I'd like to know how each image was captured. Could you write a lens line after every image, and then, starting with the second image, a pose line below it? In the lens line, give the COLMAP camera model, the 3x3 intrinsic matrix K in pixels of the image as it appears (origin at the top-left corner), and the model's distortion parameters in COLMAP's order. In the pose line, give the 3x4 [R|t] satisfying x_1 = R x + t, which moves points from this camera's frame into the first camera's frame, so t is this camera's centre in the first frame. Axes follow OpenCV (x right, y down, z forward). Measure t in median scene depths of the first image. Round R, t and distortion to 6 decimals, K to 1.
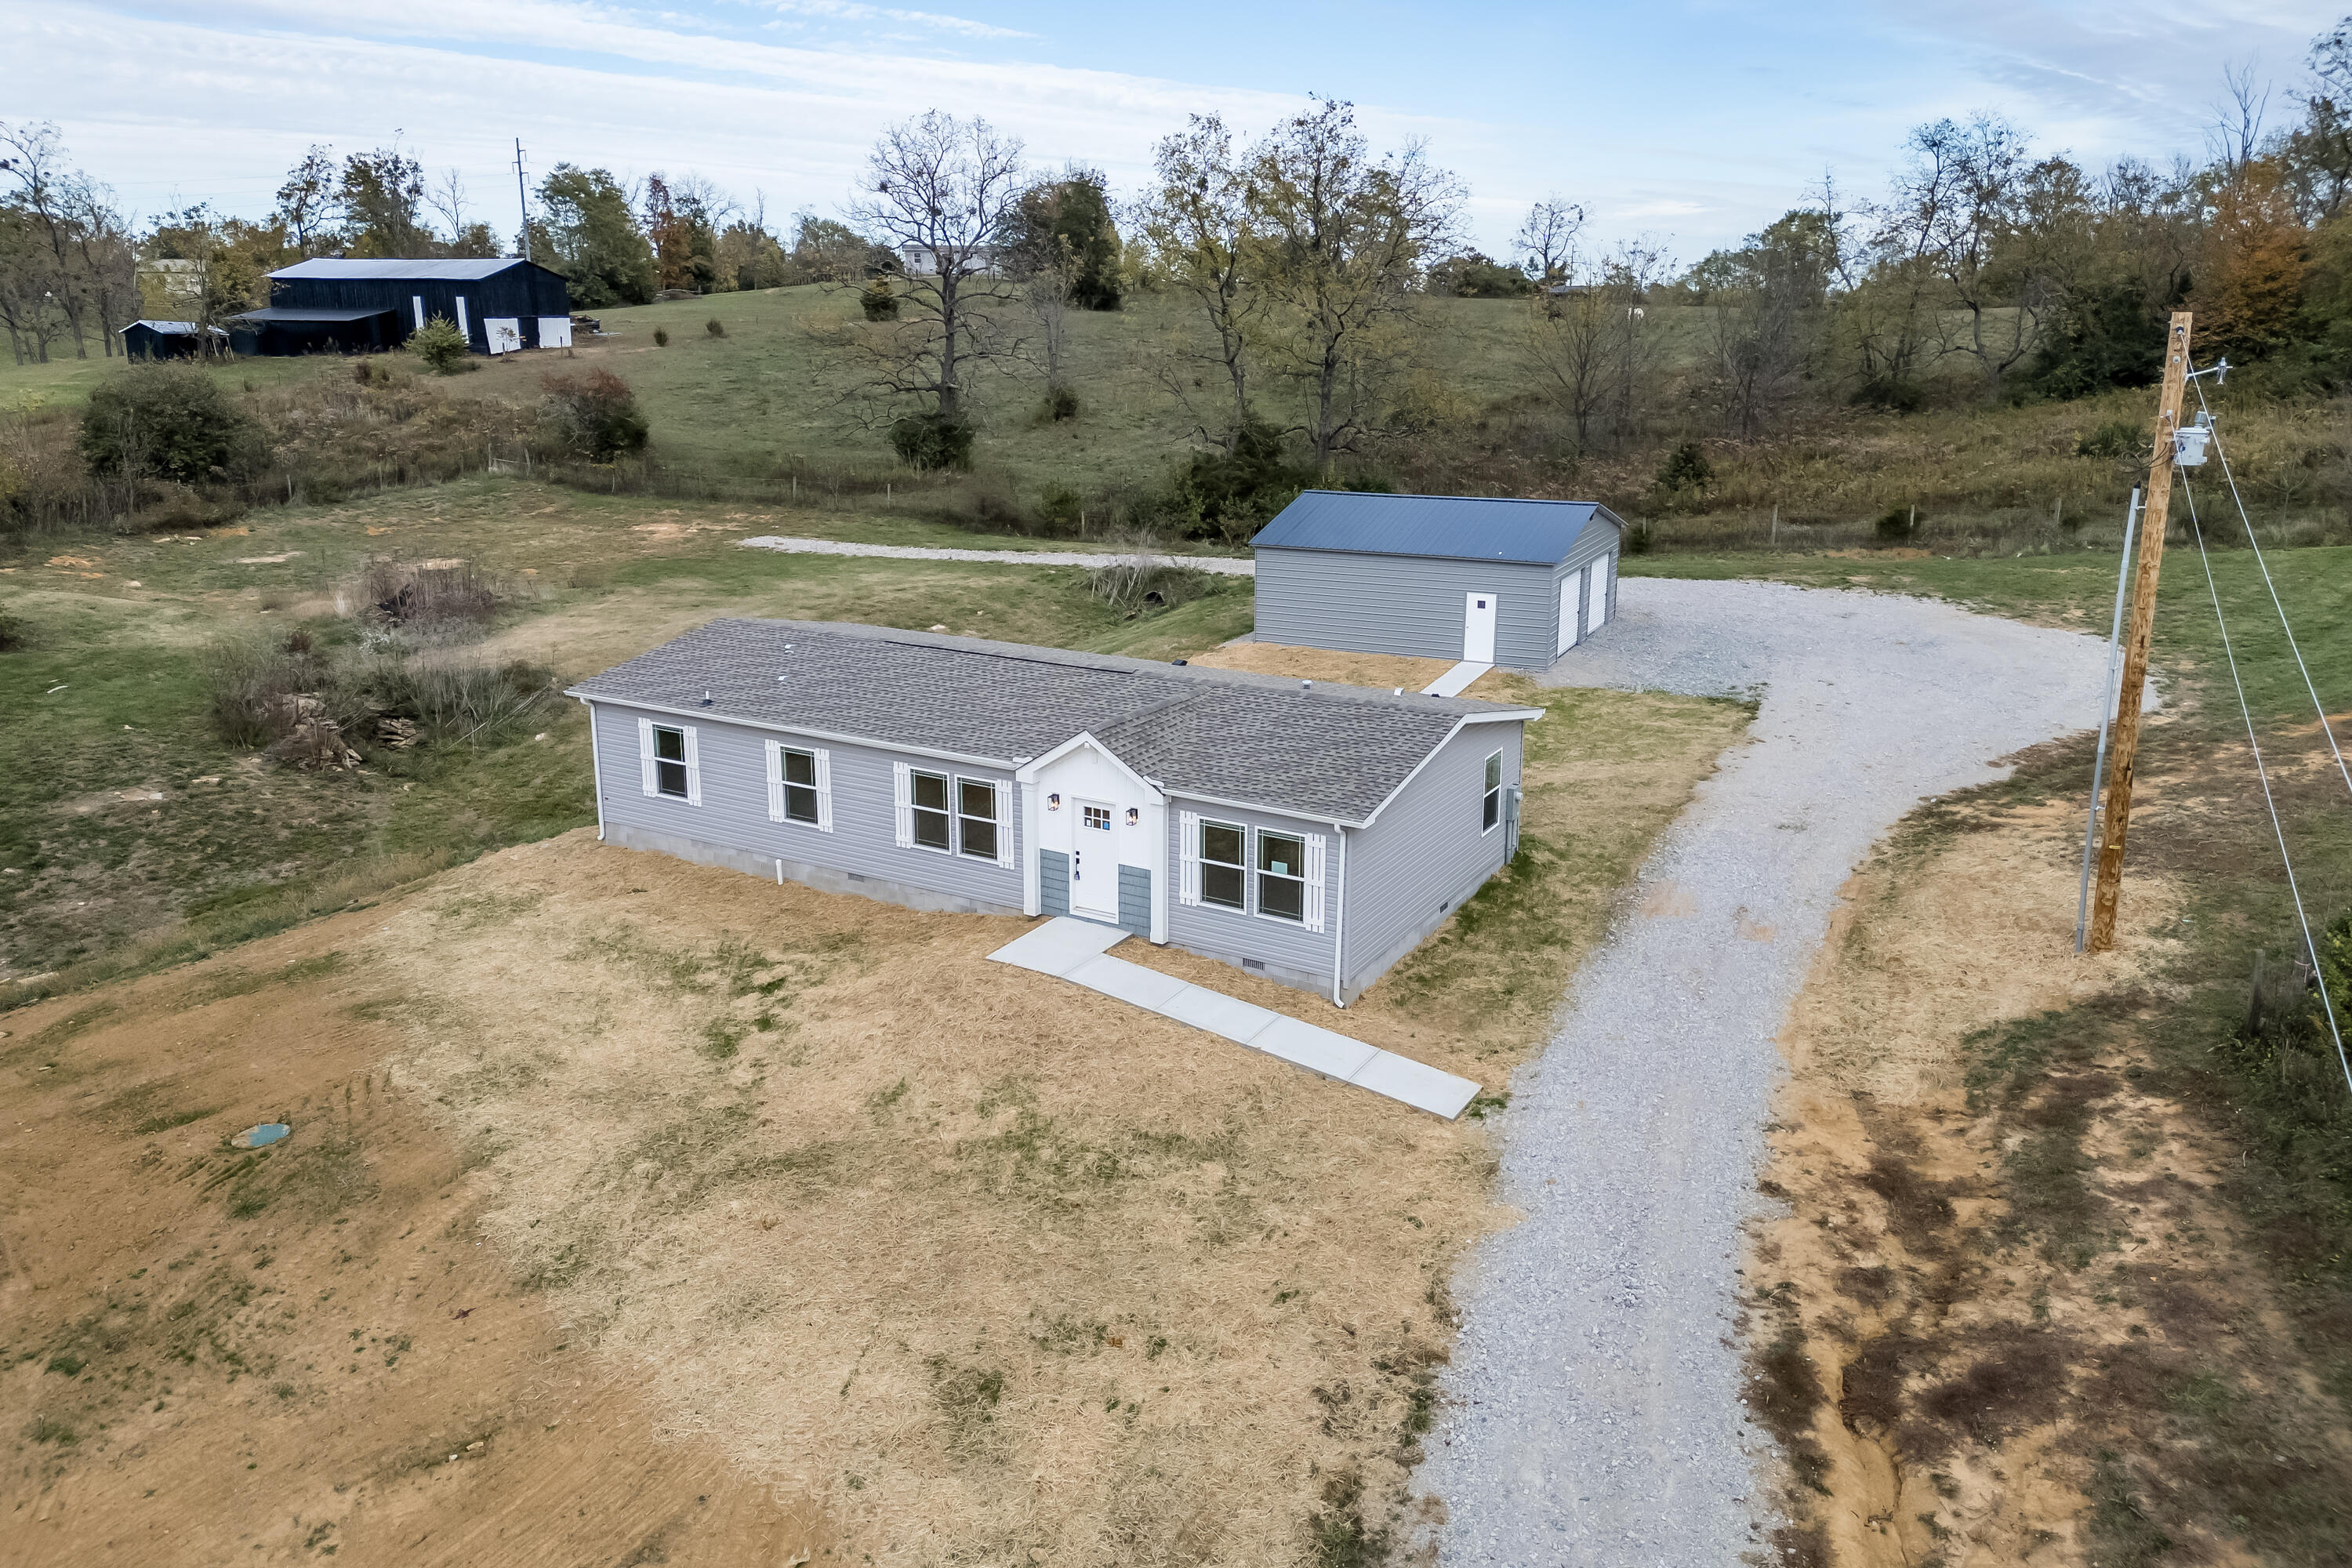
lens RADIAL K [[1640.9, 0, 1186.8], [0, 1640.9, 754.1], [0, 0, 1]] dist [0.095117, -0.105561]
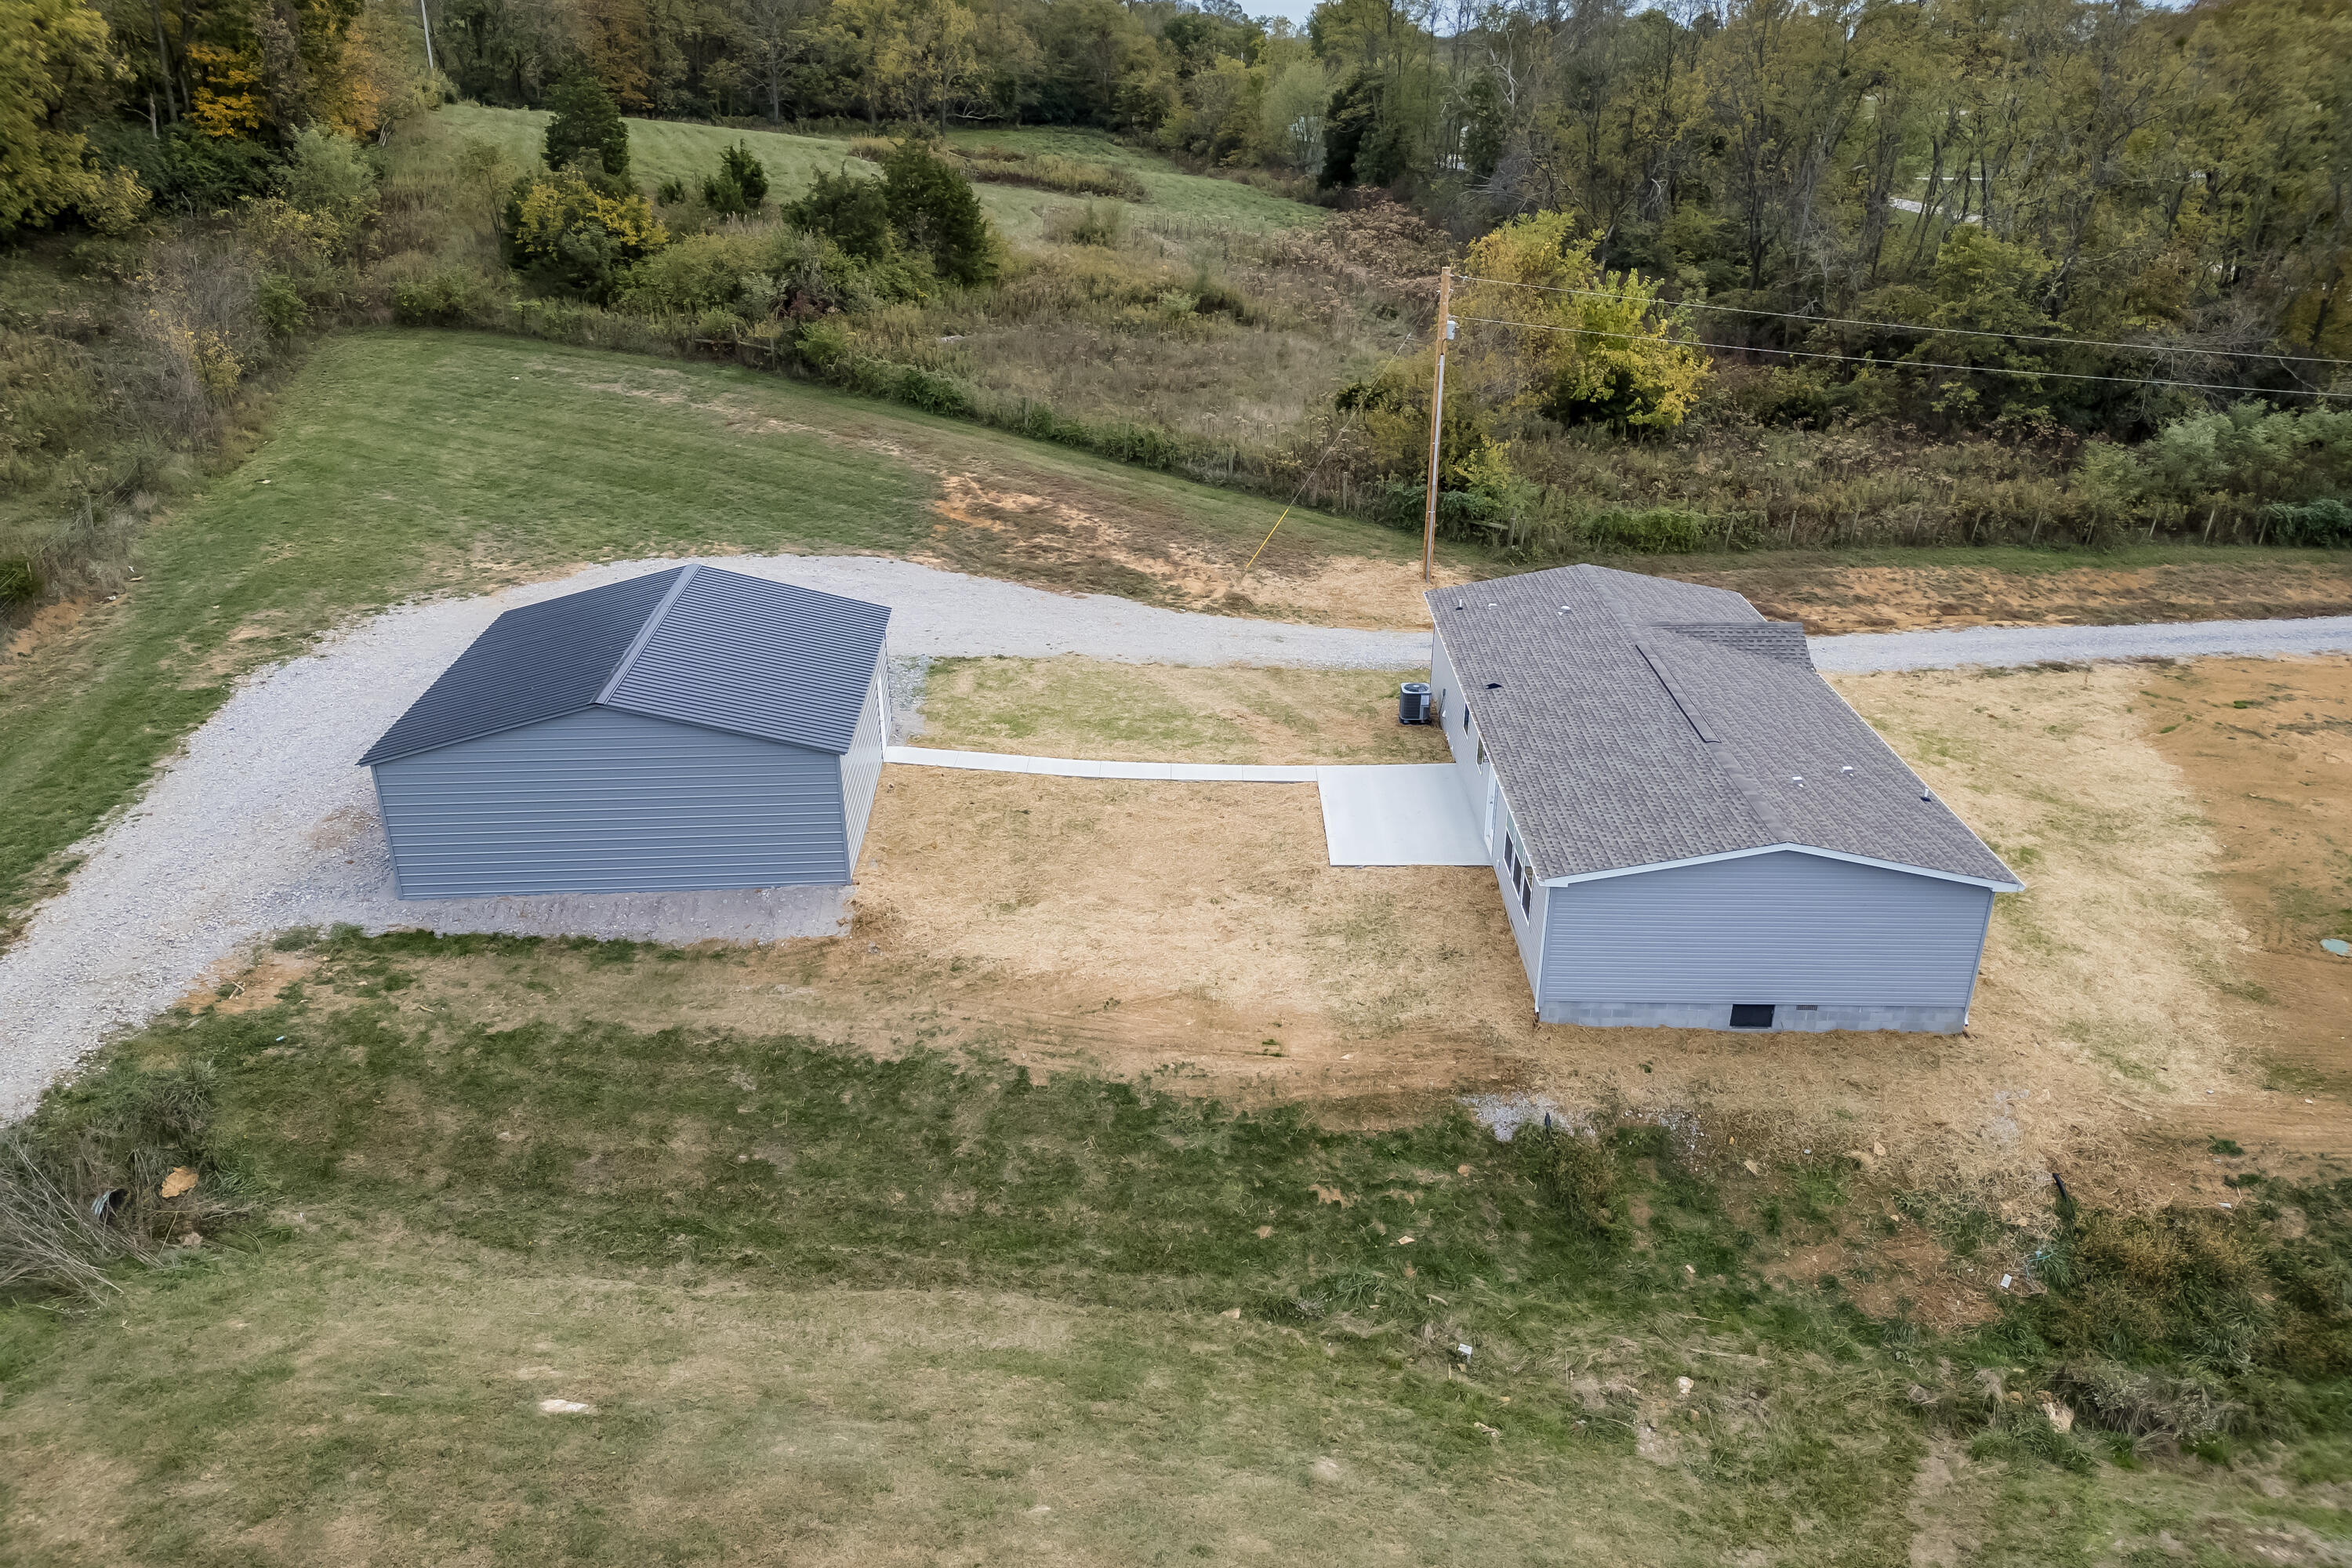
lens RADIAL K [[1629.9, 0, 1193.4], [0, 1629.9, 826.5], [0, 0, 1]] dist [0.094184, -0.104302]
pose [[-0.495201, -0.379598, 0.781461, -1.138680], [0.216485, 0.817205, 0.534144, -0.867045], [-0.841374, 0.433683, -0.322504, 2.240242]]
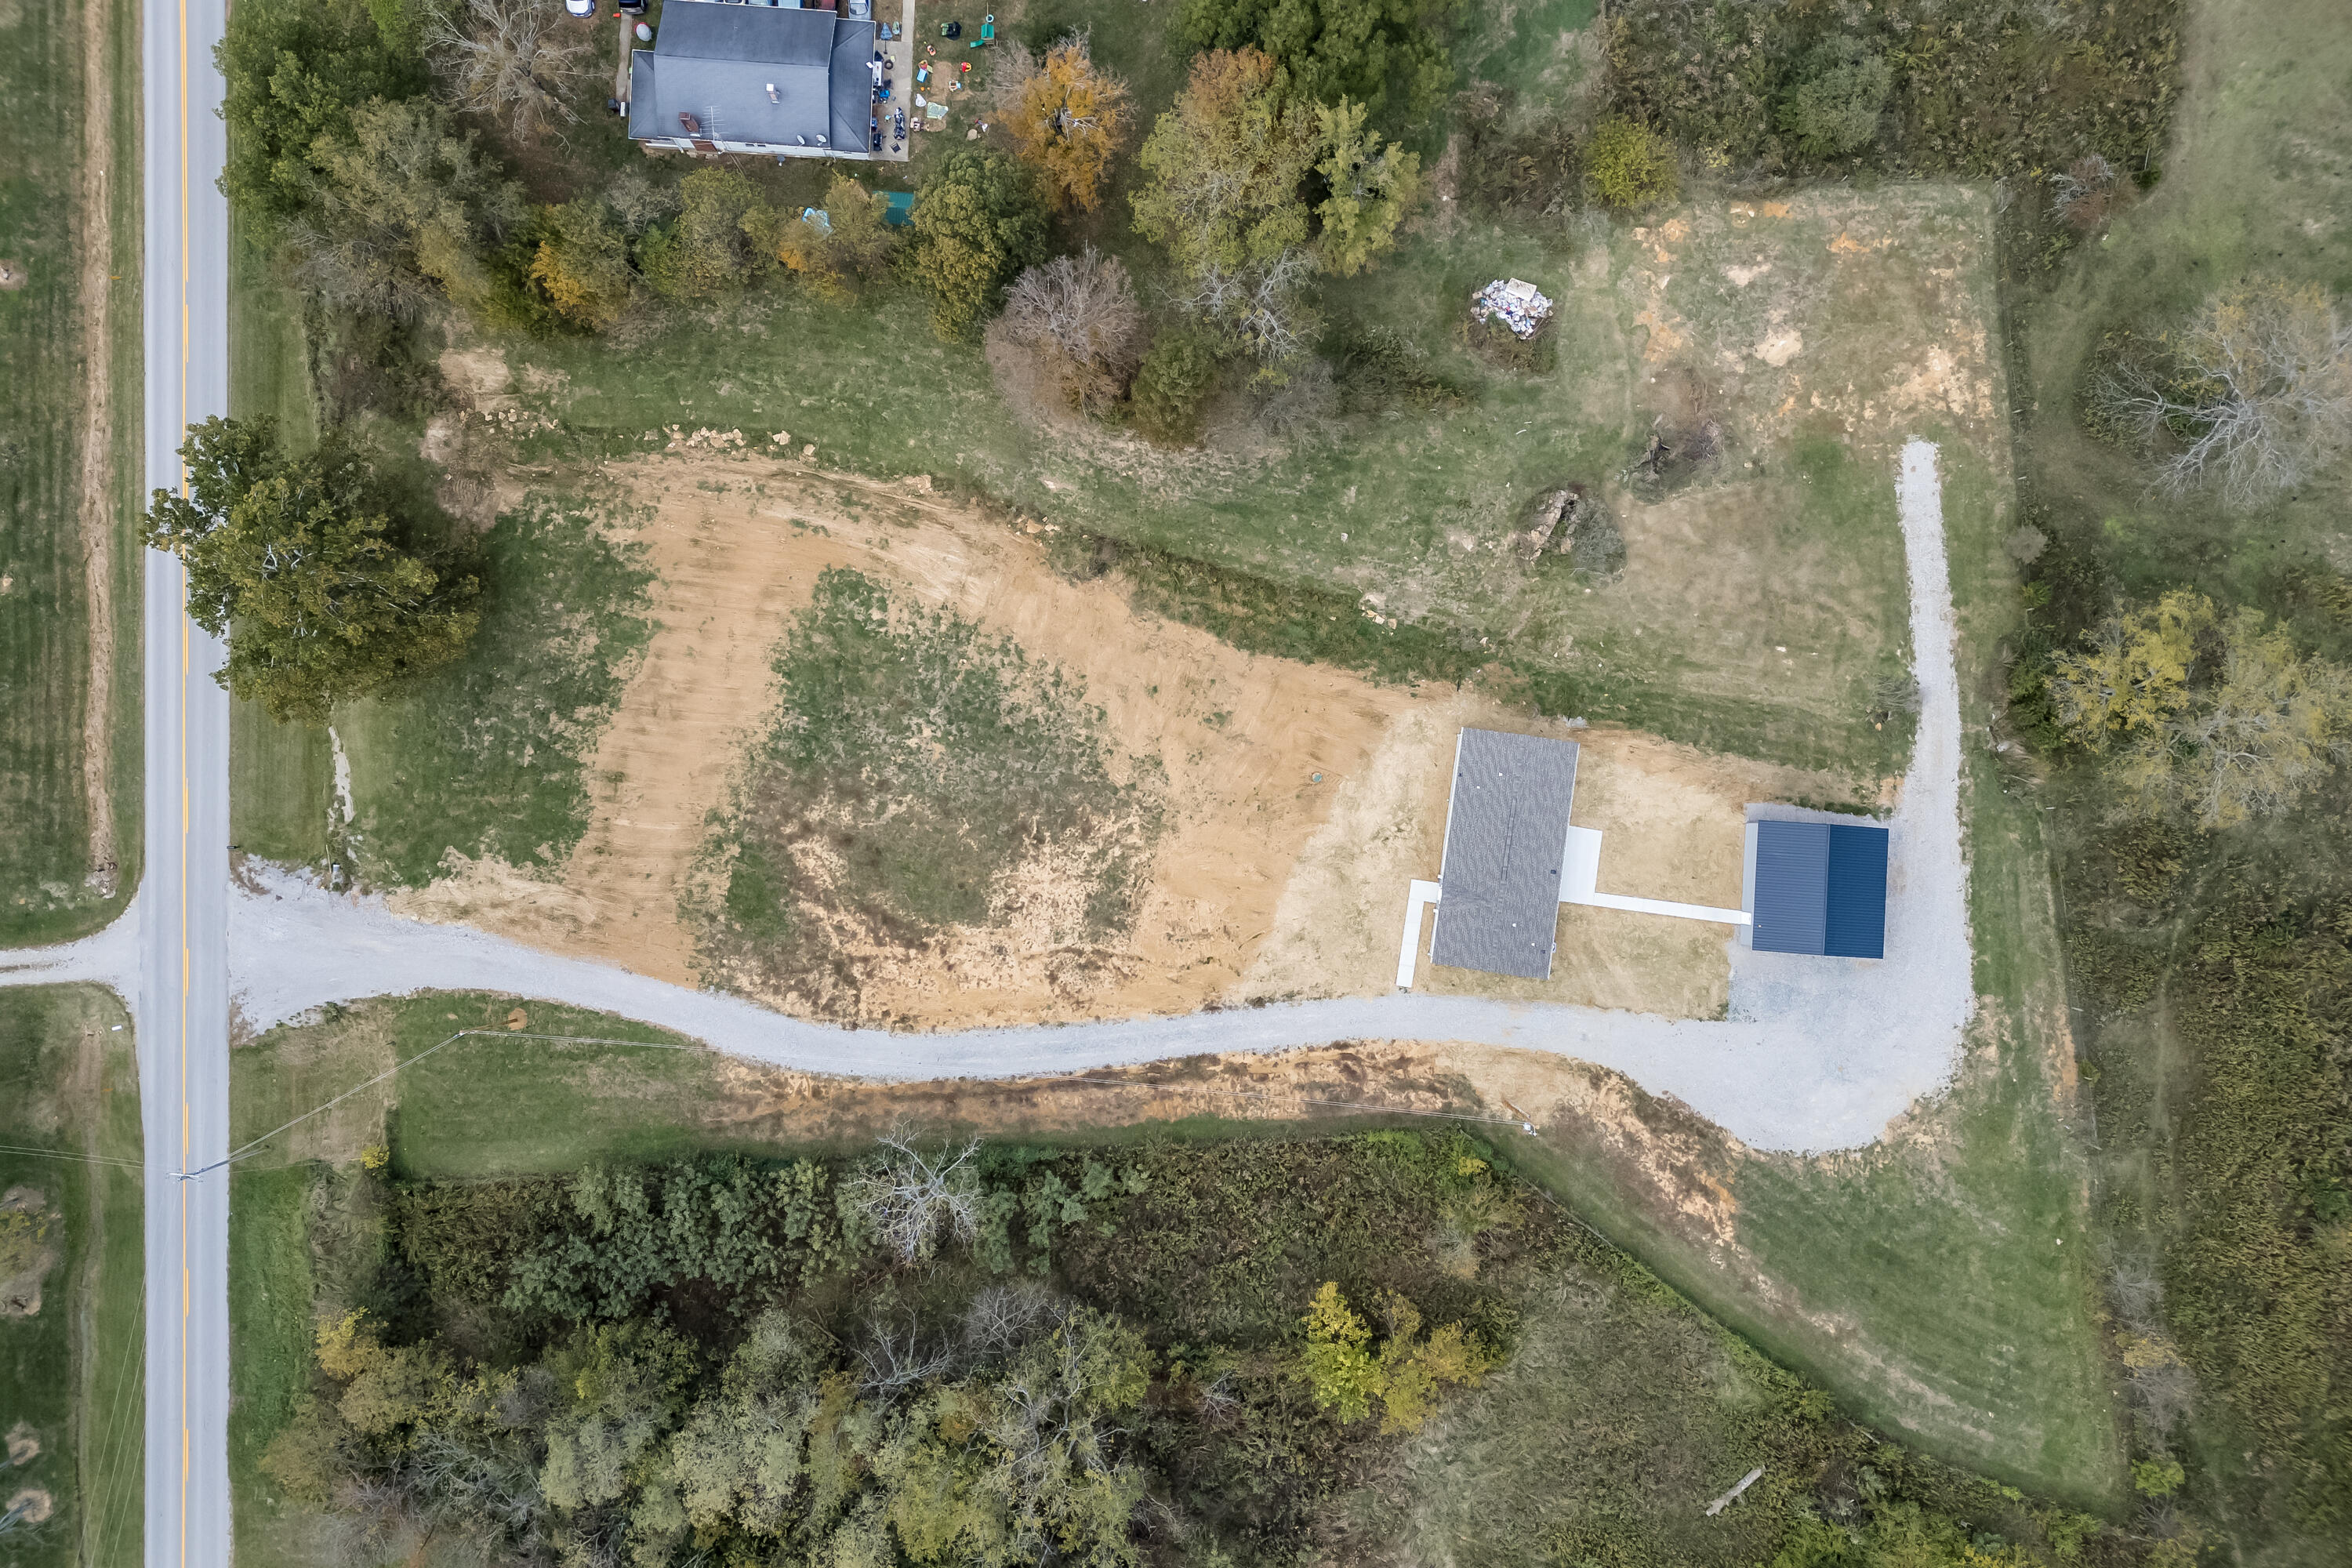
lens RADIAL K [[1606.9, 0, 1175.8], [0, 1606.9, 746.4], [0, 0, 1]] dist [0.086490, -0.168099]
pose [[0.375606, 0.925619, -0.046365, -0.556226], [-0.229541, 0.141382, 0.962976, -4.529420], [0.897904, -0.351057, 0.265571, -0.732009]]
